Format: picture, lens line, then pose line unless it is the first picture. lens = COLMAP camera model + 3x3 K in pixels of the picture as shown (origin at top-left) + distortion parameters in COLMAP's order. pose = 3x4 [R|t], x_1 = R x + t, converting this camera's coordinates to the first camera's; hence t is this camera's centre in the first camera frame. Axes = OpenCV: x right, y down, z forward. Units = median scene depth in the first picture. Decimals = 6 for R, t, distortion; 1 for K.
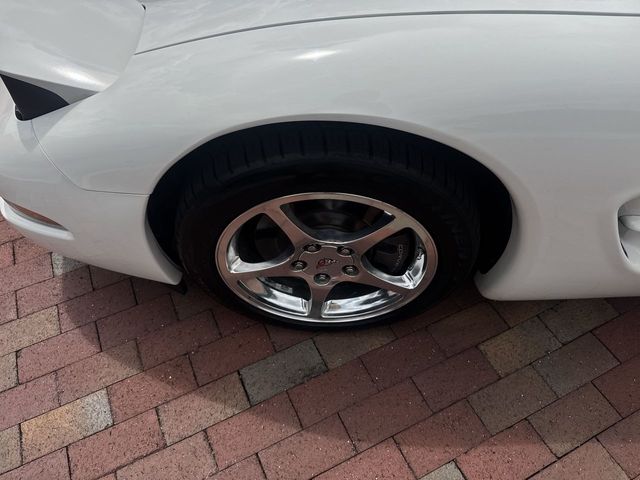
lens RADIAL K [[452.2, 0, 320.0], [0, 452.2, 240.0], [0, 0, 1]] dist [0.040749, -0.051928]
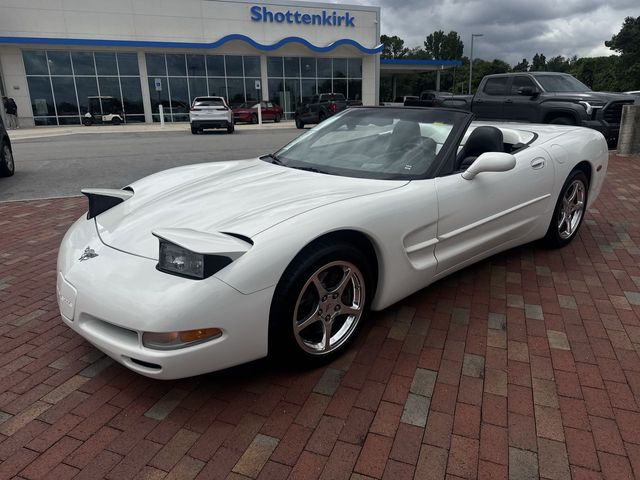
lens RADIAL K [[452.2, 0, 320.0], [0, 452.2, 240.0], [0, 0, 1]] dist [0.040749, -0.051928]
pose [[0.729305, -0.216674, 0.648973, -1.507463], [0.528582, 0.780685, -0.333363, 0.552400], [-0.434412, 0.586159, 0.683888, -0.747086]]
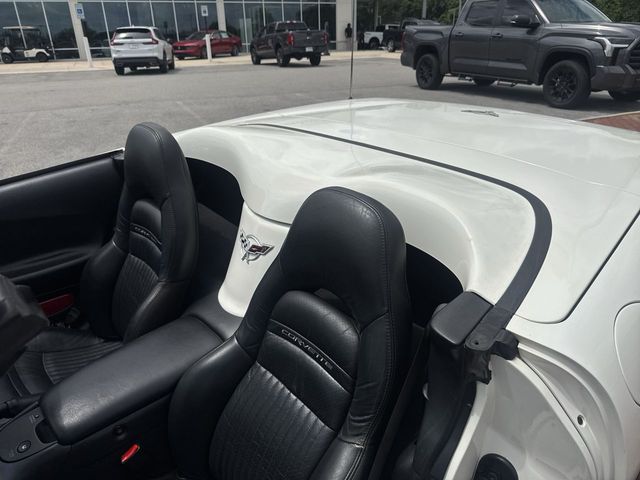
lens RADIAL K [[463.5, 0, 315.9], [0, 463.5, 242.1], [0, 0, 1]] dist [-0.004842, -0.002811]
pose [[0.713385, -0.309359, 0.628791, 1.626631], [0.541738, 0.812635, -0.214812, -0.507789], [-0.444523, 0.493884, 0.747314, 0.090864]]
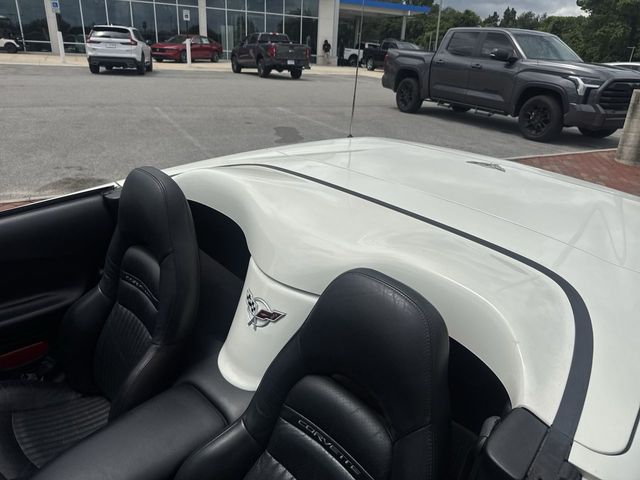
lens RADIAL K [[462.0, 0, 322.9], [0, 462.0, 239.2], [0, 0, 1]] dist [0.004583, -0.012945]
pose [[0.674037, -0.259144, 0.691750, 1.641347], [0.519716, 0.831838, -0.194785, -0.719955], [-0.524946, 0.490806, 0.695371, 0.139120]]
